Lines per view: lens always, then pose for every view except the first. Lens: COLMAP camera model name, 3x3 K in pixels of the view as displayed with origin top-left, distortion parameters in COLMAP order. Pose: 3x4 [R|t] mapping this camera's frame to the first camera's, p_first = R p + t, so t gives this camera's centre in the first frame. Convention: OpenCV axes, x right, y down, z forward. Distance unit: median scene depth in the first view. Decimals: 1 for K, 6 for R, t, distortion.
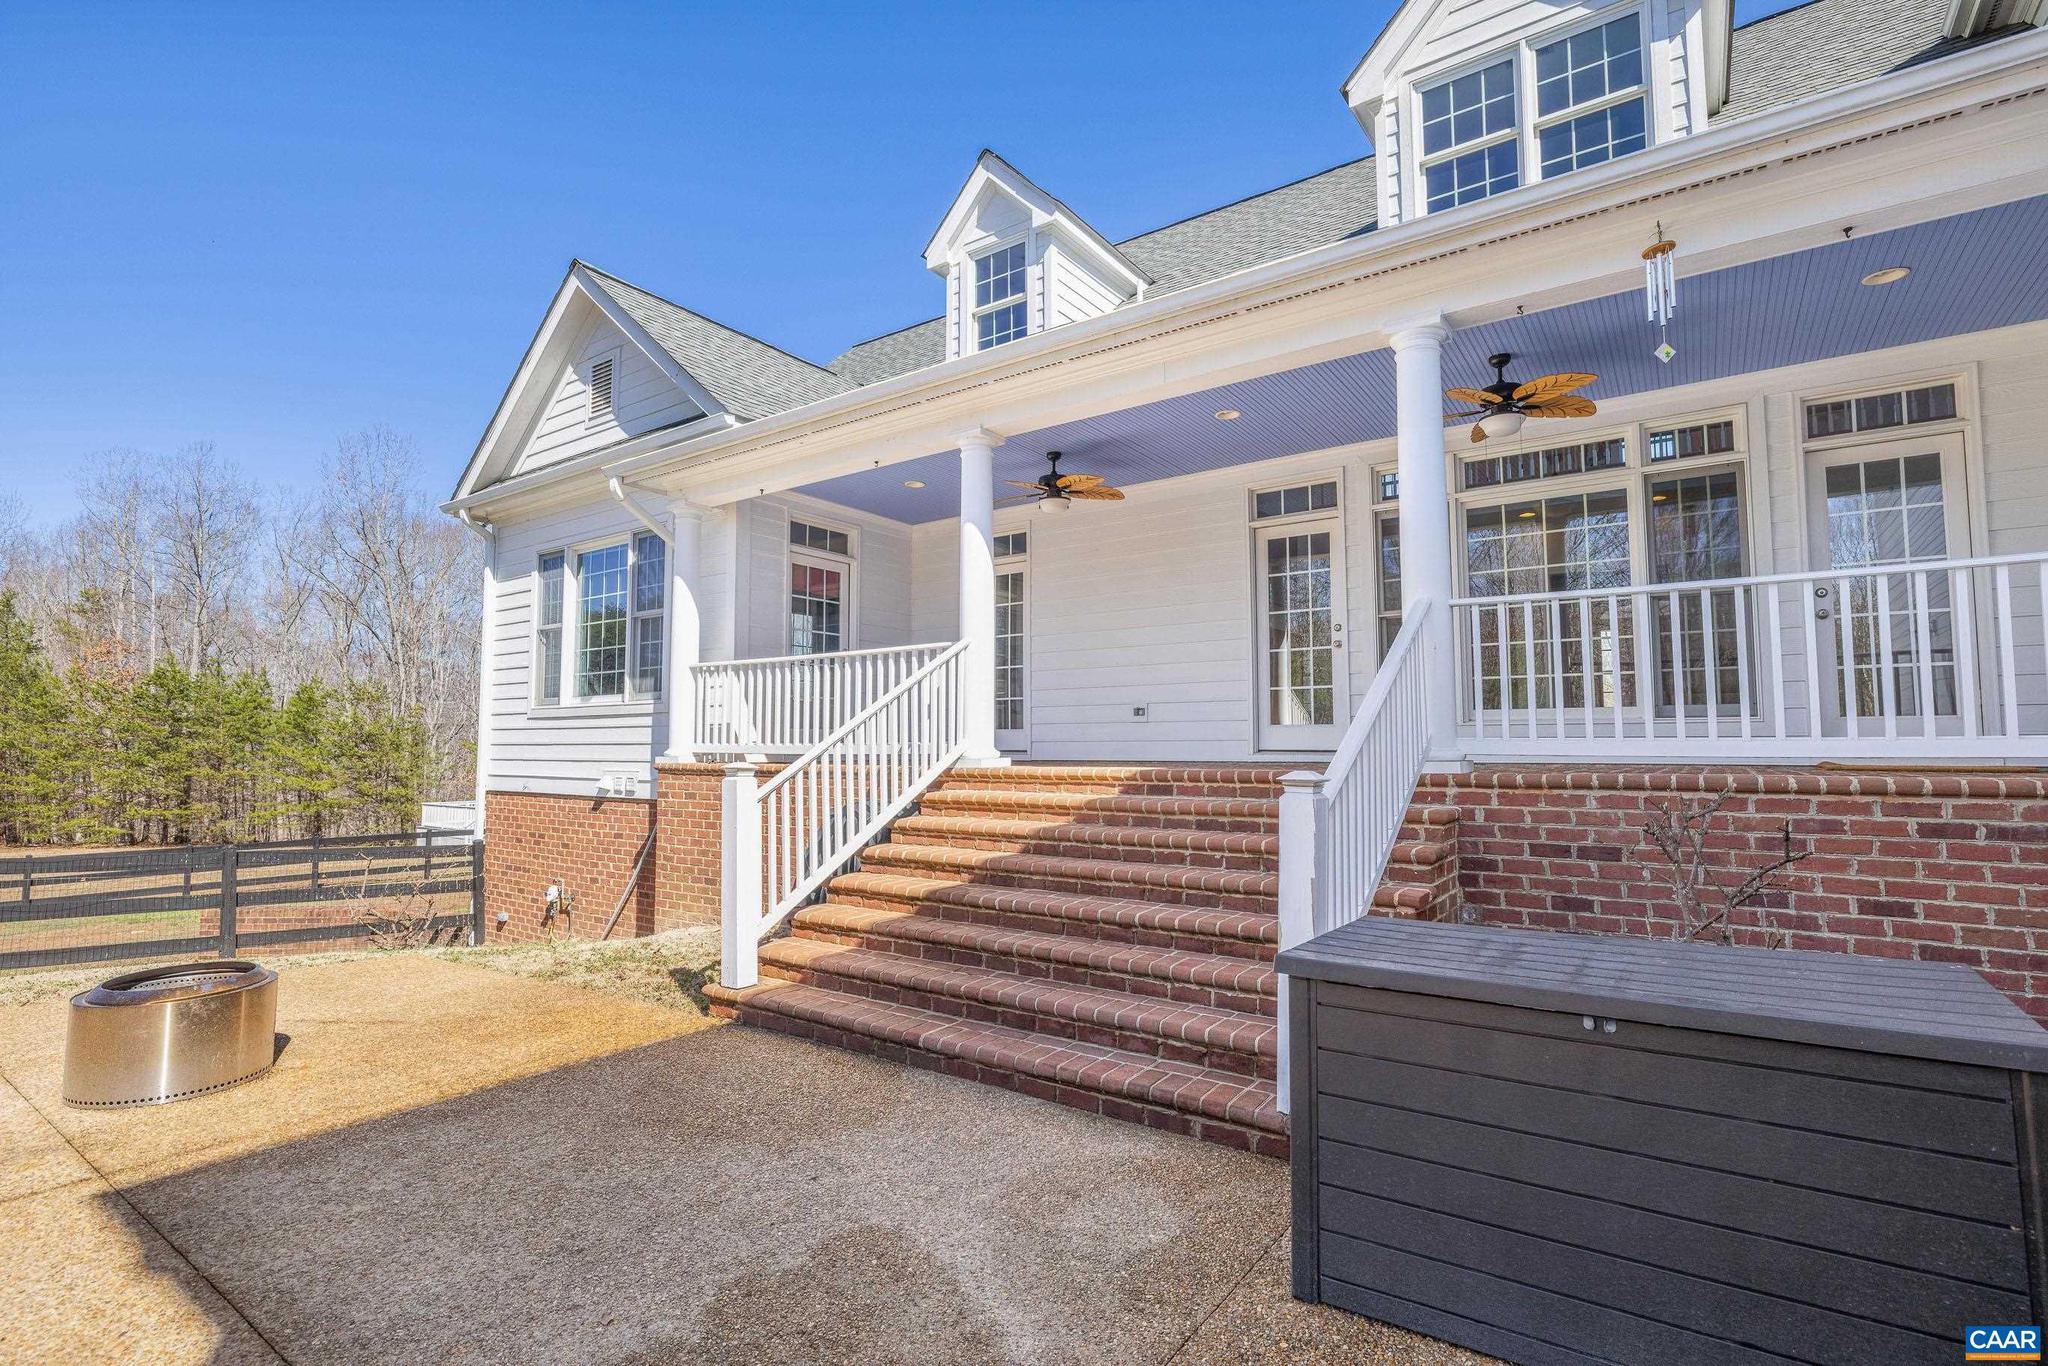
lens RADIAL K [[976.0, 0, 1028.4], [0, 976.0, 680.6], [0, 0, 1]] dist [-0.004718, 0.000799]
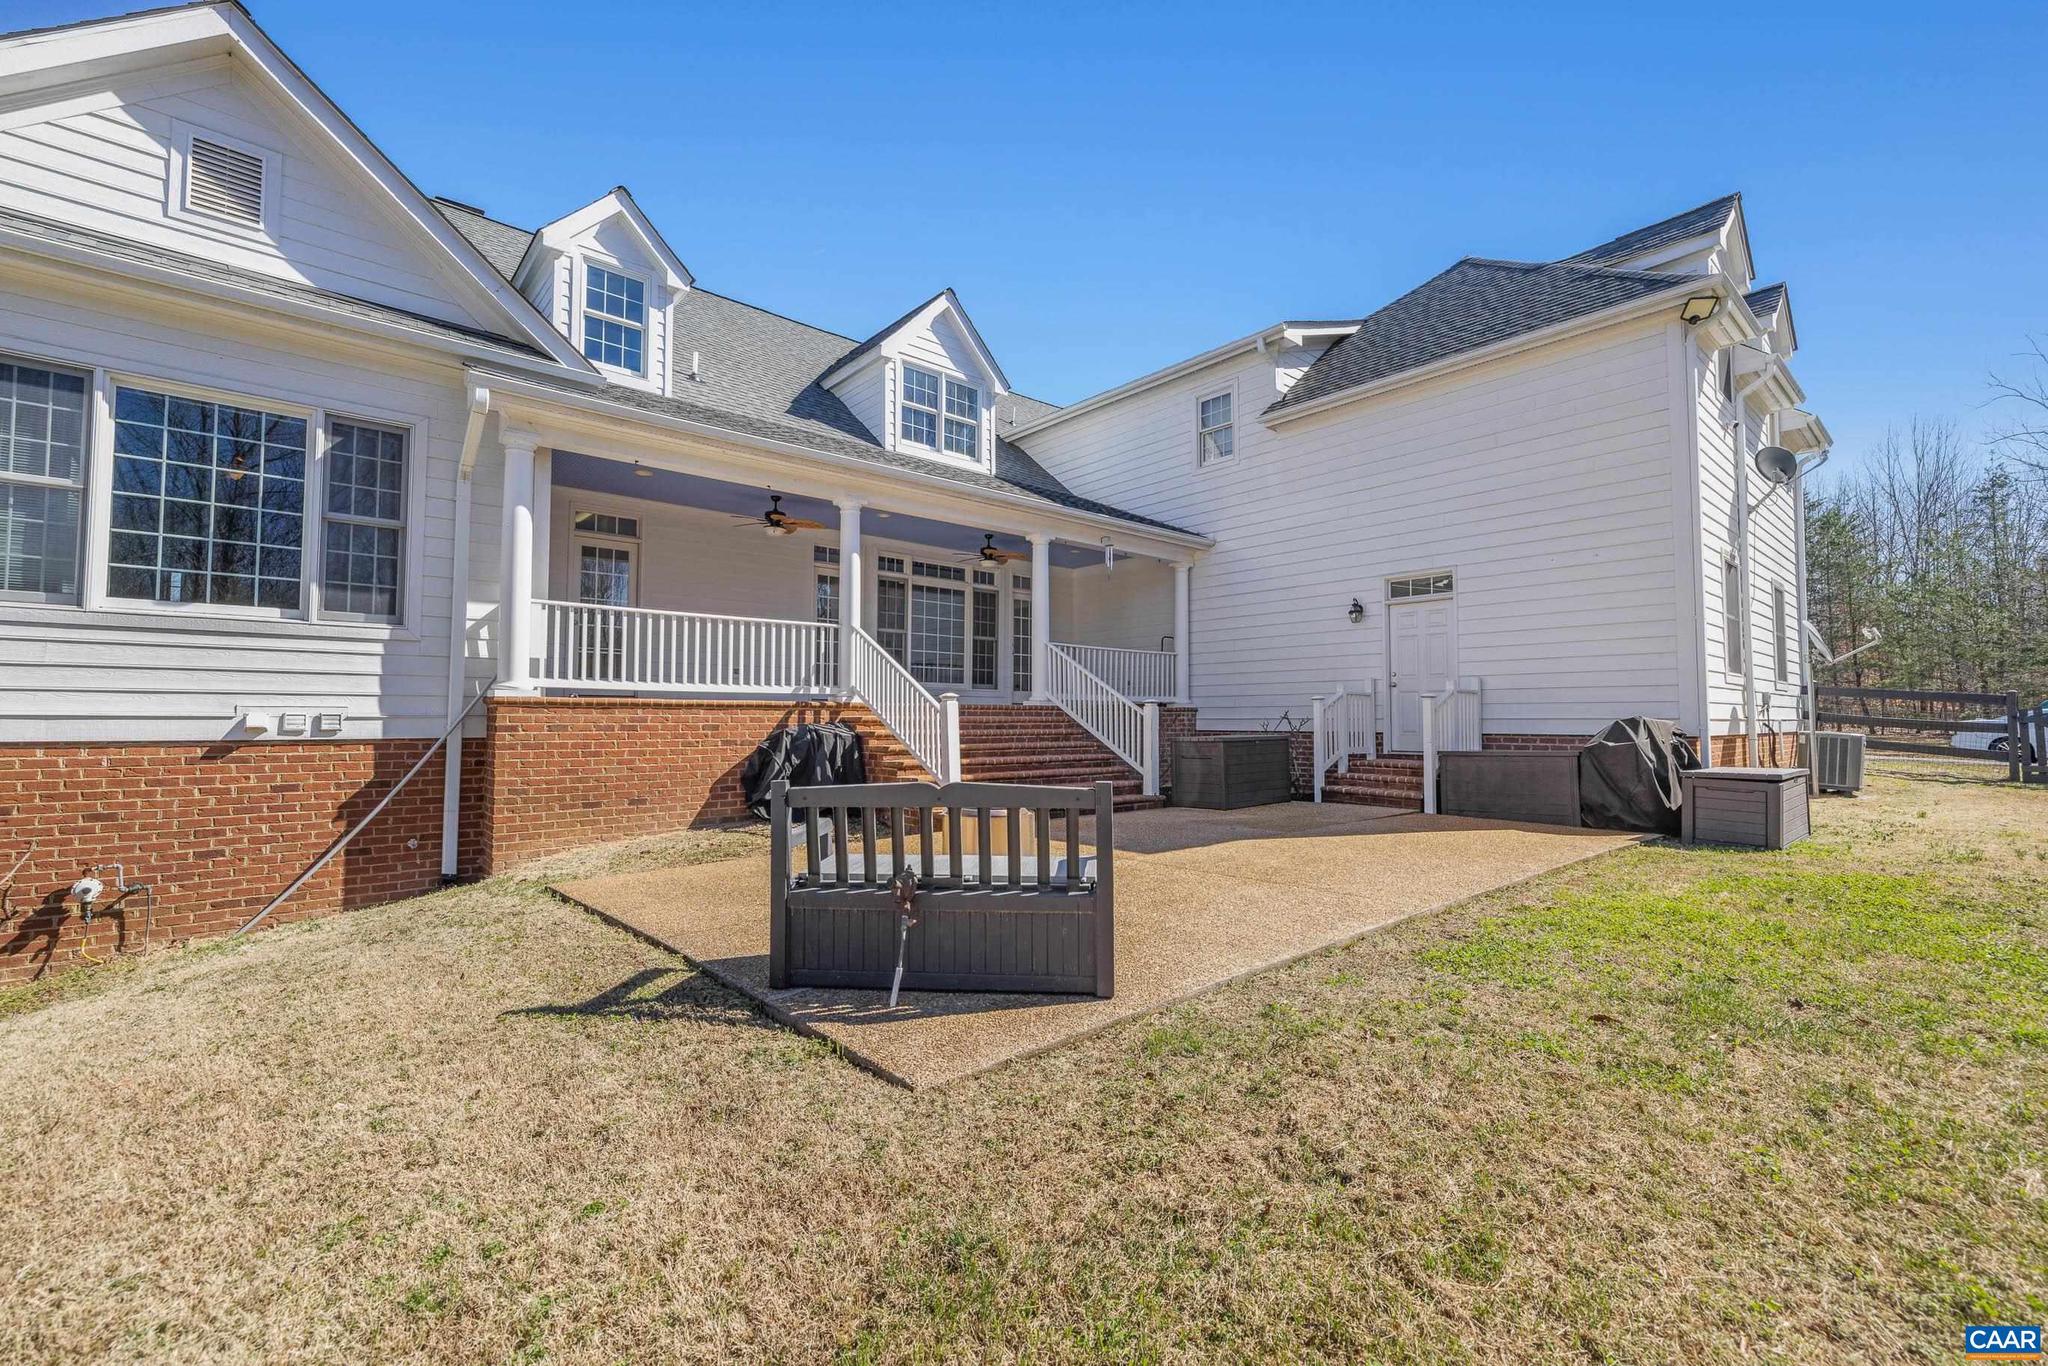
lens RADIAL K [[868.5, 0, 1026.1], [0, 868.5, 681.3], [0, 0, 1]] dist [0.001062, 0.001293]
pose [[0.218509, 0.044813, 0.974805, -1.557702], [-0.070093, 0.997085, -0.030126, 0.082790], [-0.973314, -0.061744, 0.221013, 0.425252]]
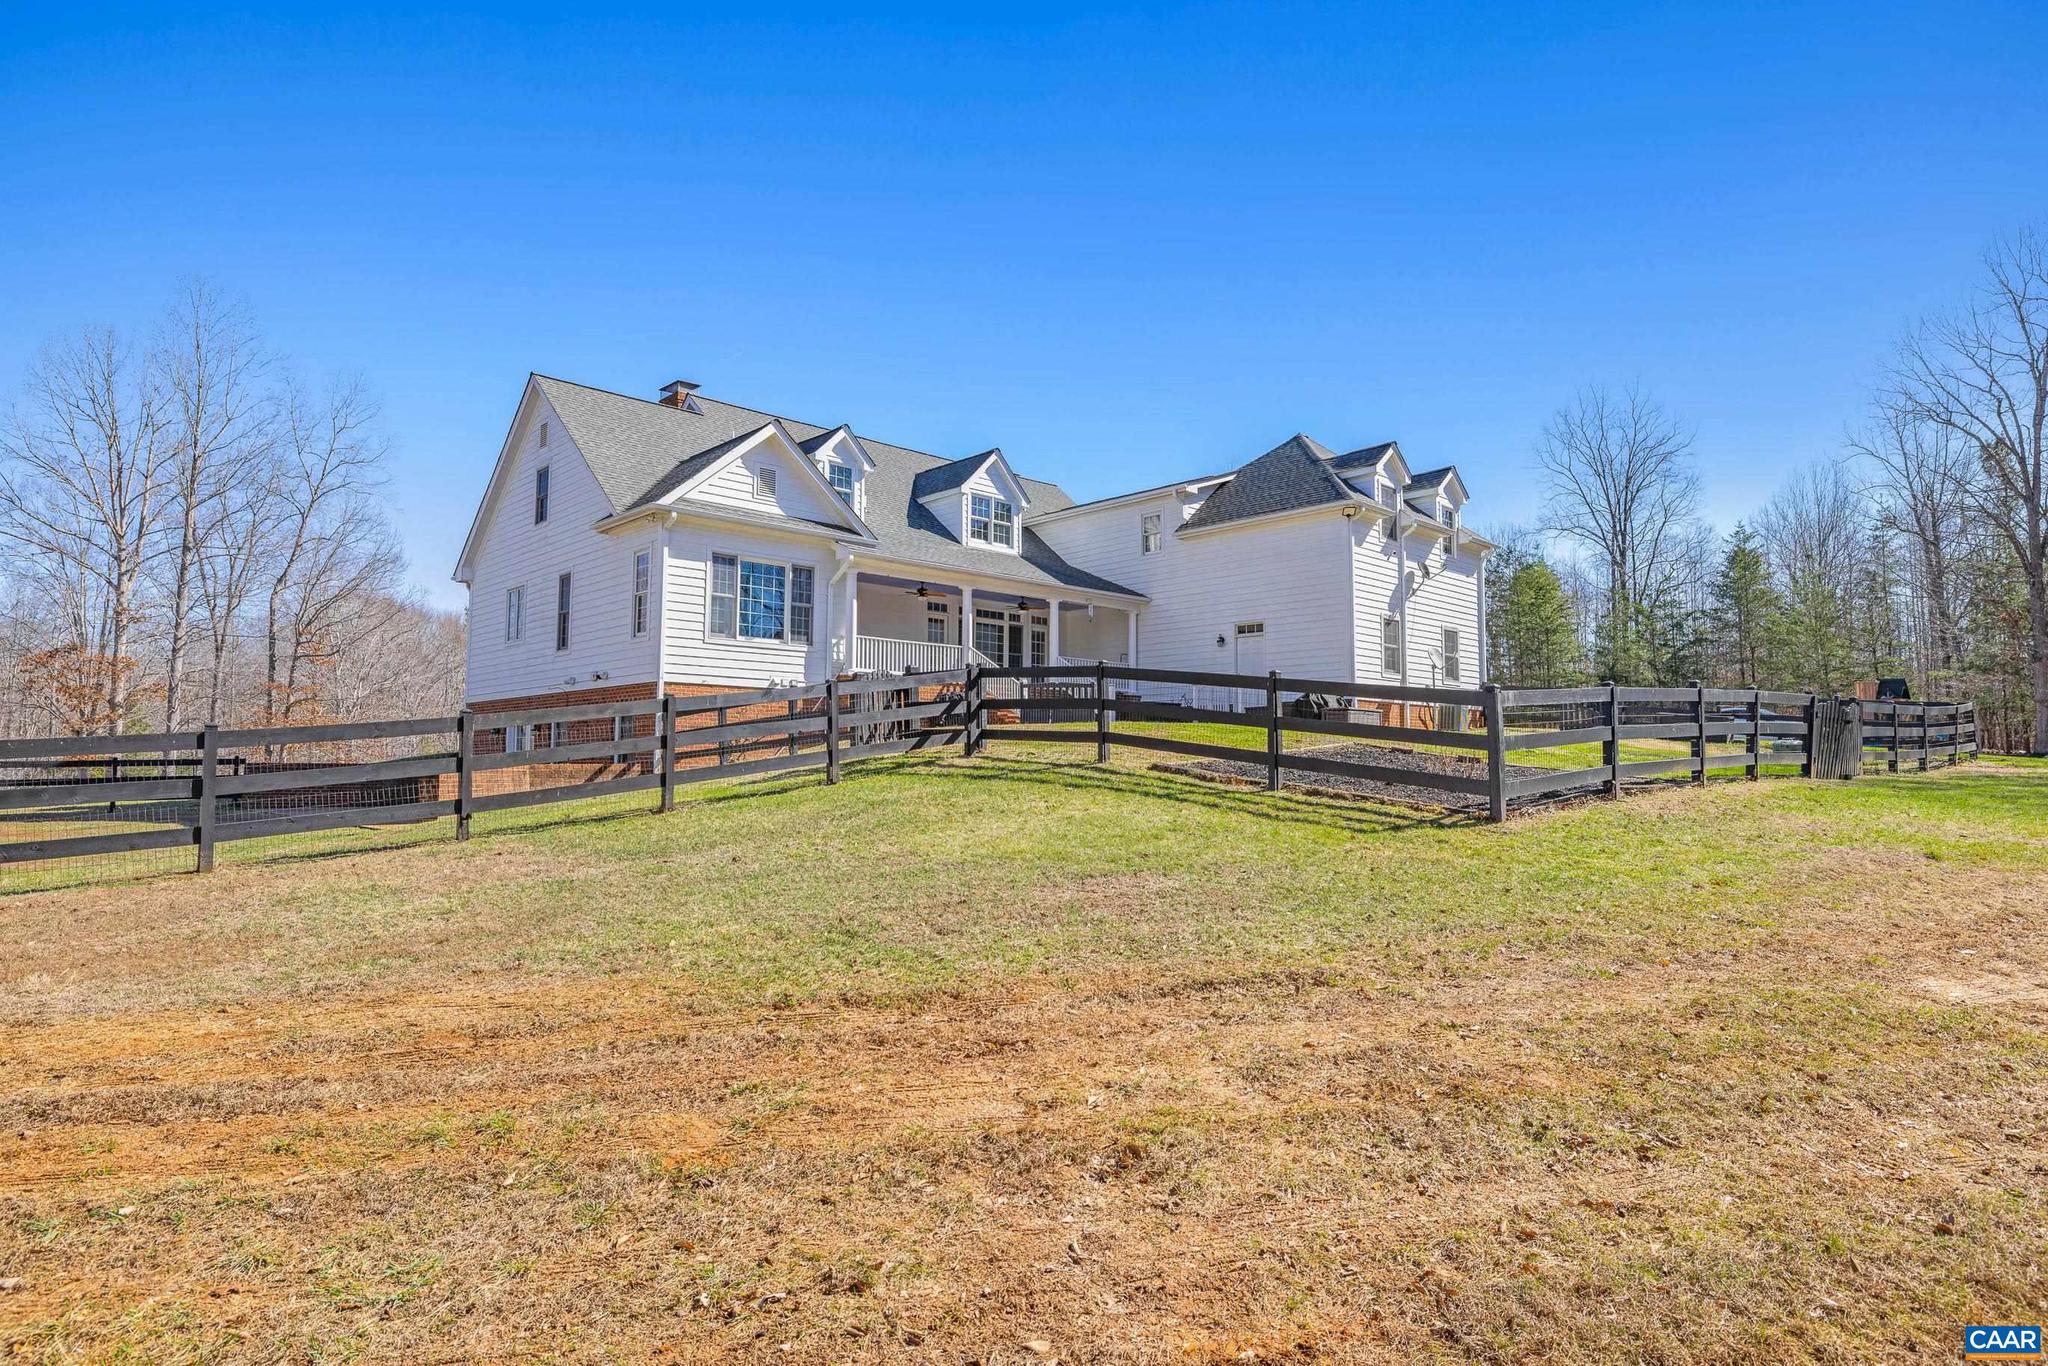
lens RADIAL K [[1148.9, 0, 1019.7], [0, 1148.9, 680.1], [0, 0, 1]] dist [0.003940, -0.000458]
pose [[0.180563, 0.078876, 0.980396, -4.358275], [-0.072727, 0.995121, -0.066666, 0.362805], [-0.980871, -0.059263, 0.185419, 0.077722]]
